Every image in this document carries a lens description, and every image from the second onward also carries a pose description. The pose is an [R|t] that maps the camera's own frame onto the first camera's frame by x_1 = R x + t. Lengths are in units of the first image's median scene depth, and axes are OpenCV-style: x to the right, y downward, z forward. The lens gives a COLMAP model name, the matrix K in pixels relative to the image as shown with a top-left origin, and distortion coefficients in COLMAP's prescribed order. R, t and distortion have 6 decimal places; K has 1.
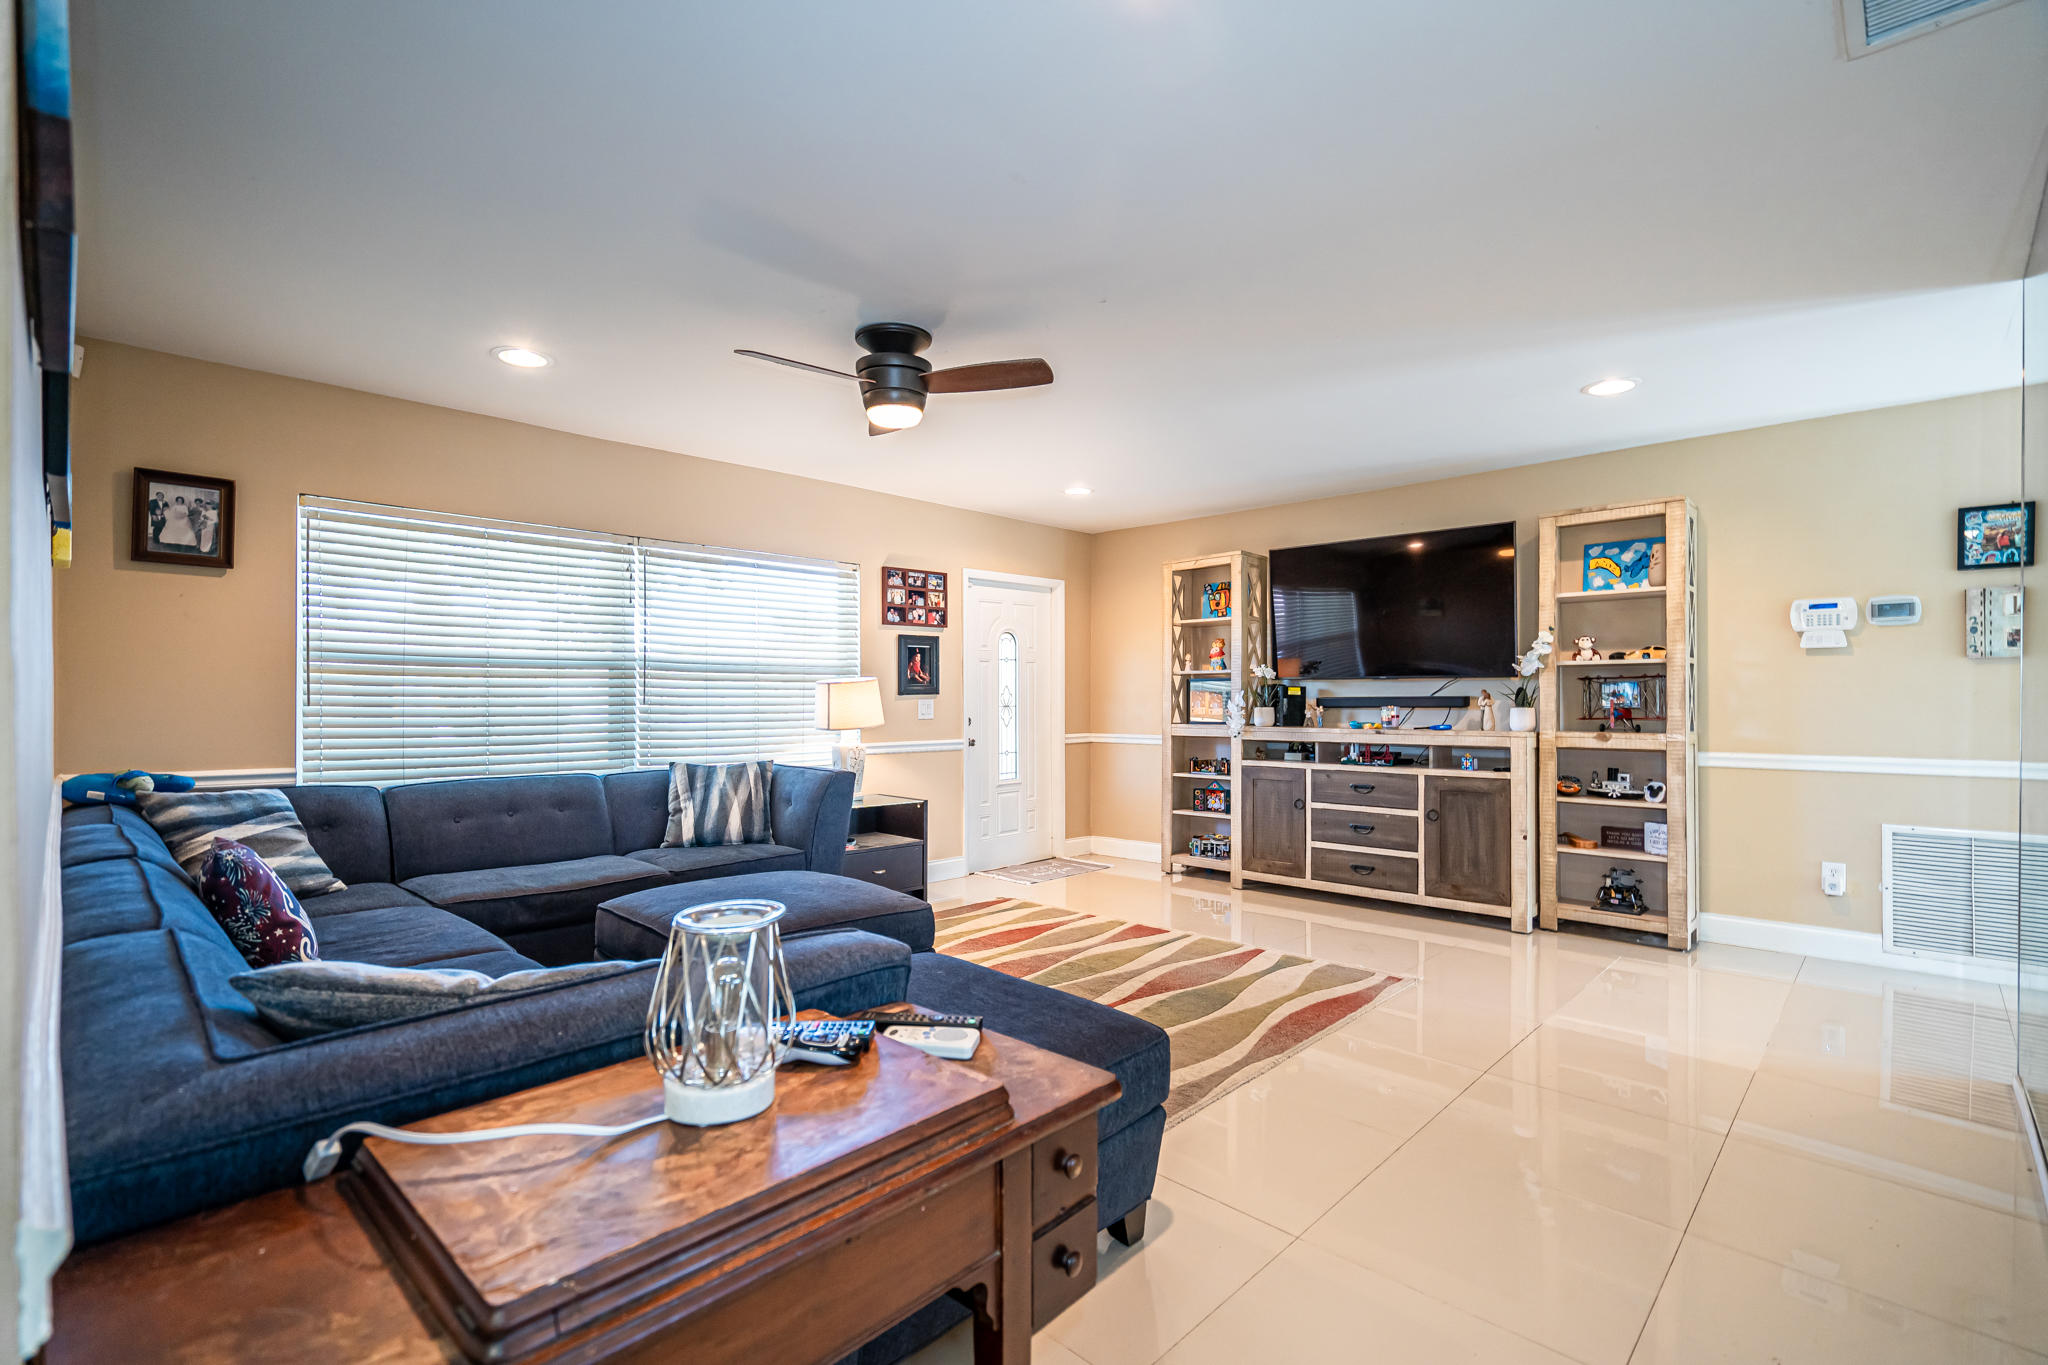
lens RADIAL K [[935.1, 0, 1023.5], [0, 935.1, 686.0], [0, 0, 1]] dist [-0.003728, 0.004896]
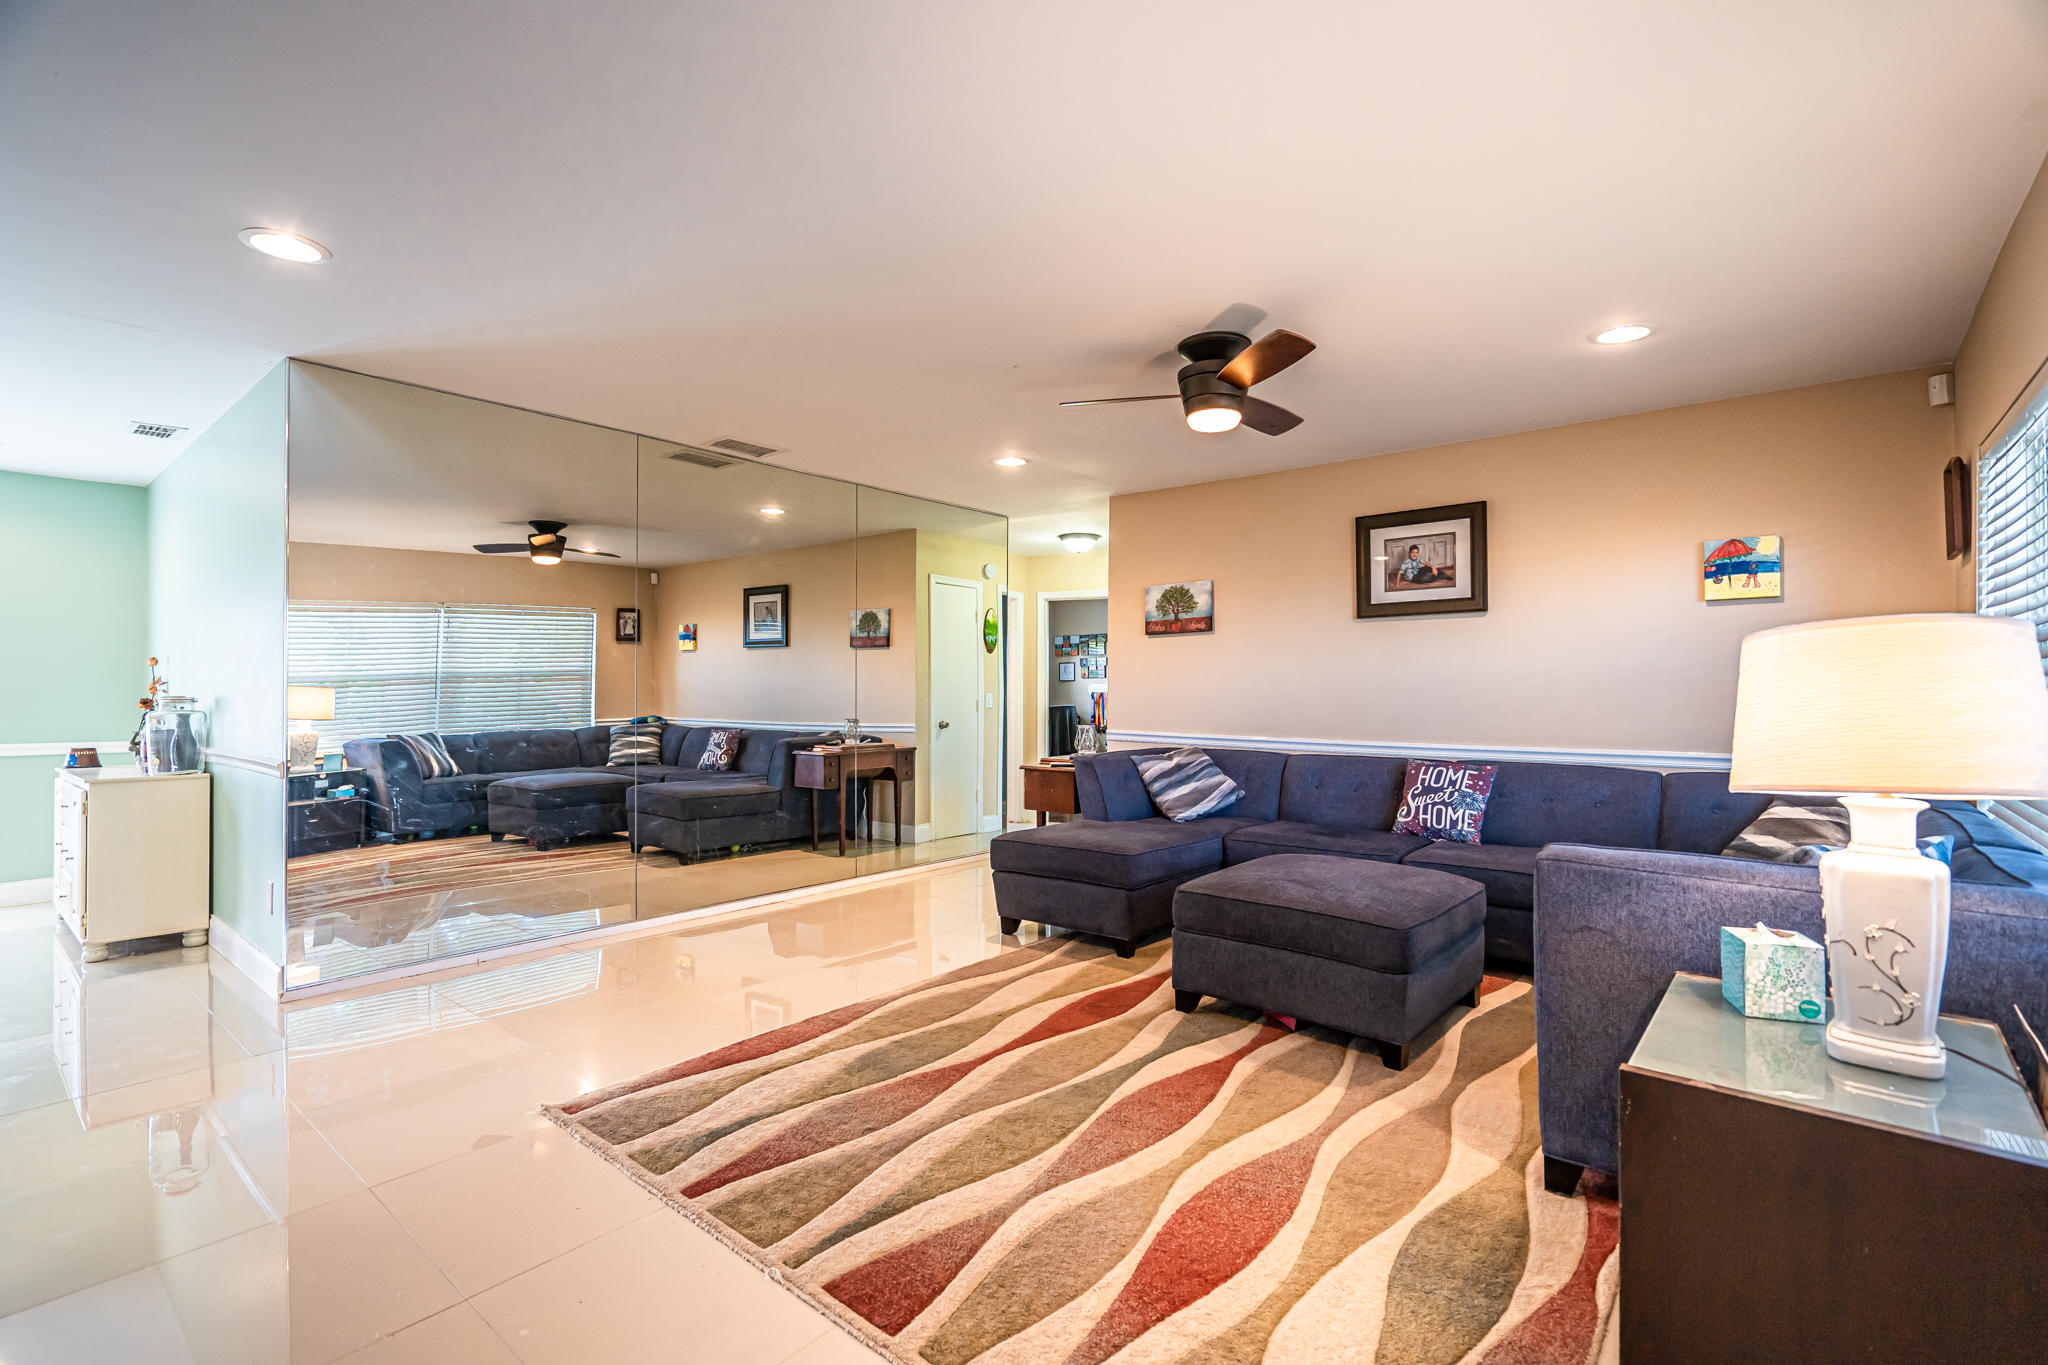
lens RADIAL K [[935.1, 0, 1023.9], [0, 935.1, 673.3], [0, 0, 1]] dist [-0.003728, 0.004896]
pose [[-0.997661, -0.003387, -0.068277, 0.081046], [-0.001155, 0.999465, -0.032694, 0.015762], [0.068351, -0.032538, -0.997131, 1.133623]]
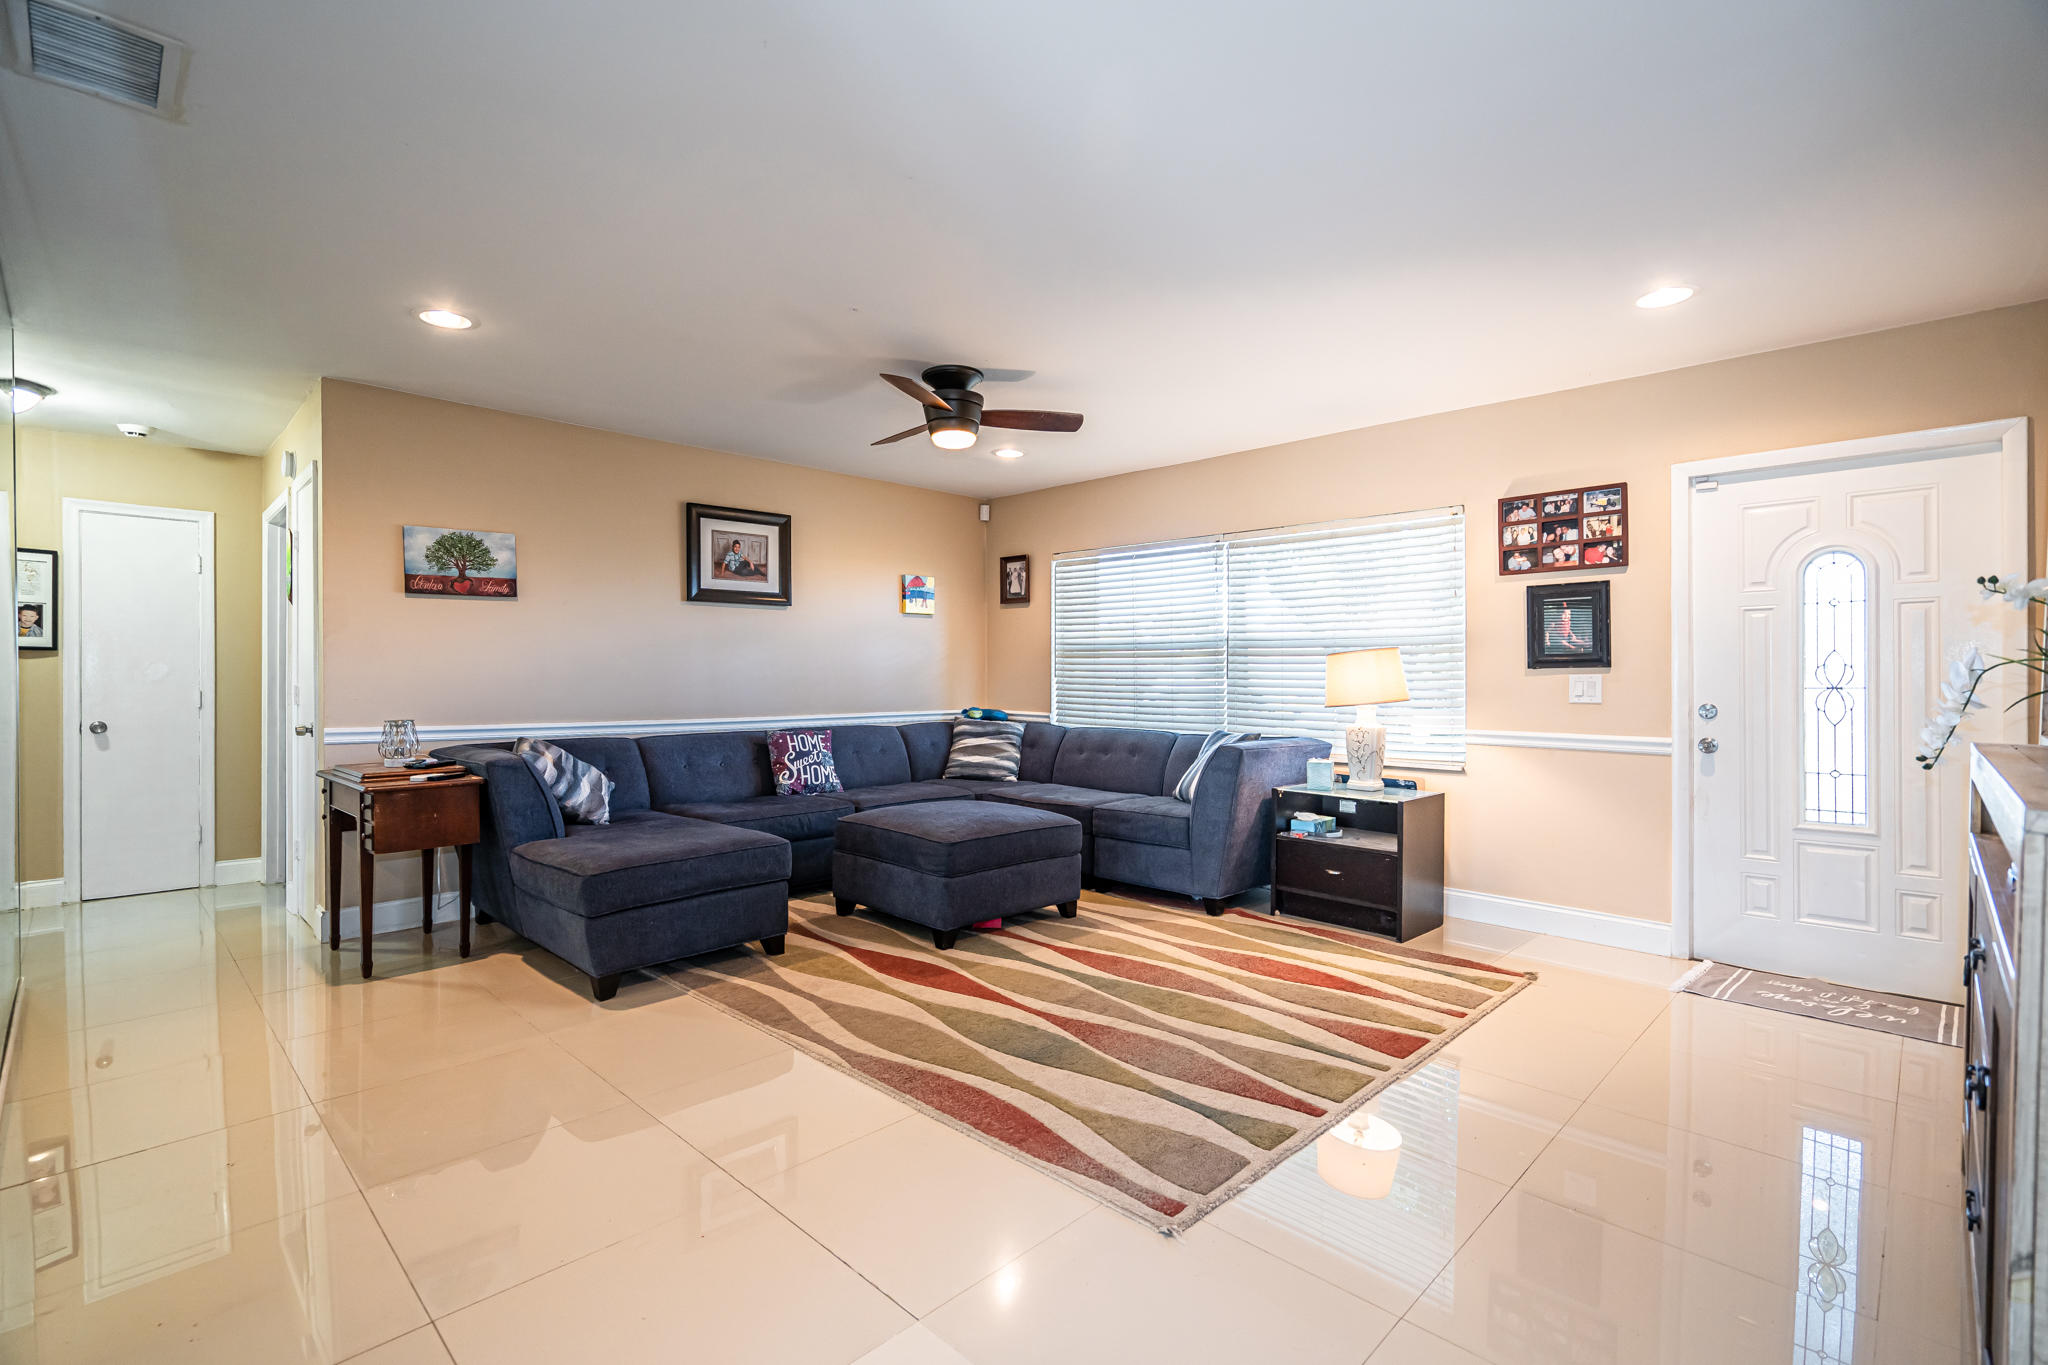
lens RADIAL K [[935.1, 0, 1028.1], [0, 935.1, 690.5], [0, 0, 1]] dist [-0.003728, 0.004896]
pose [[-0.008474, 0.018074, -0.999801, 0.611199], [0.010864, 0.999779, 0.017981, 0.009499], [0.999905, -0.010709, -0.008669, 0.619737]]
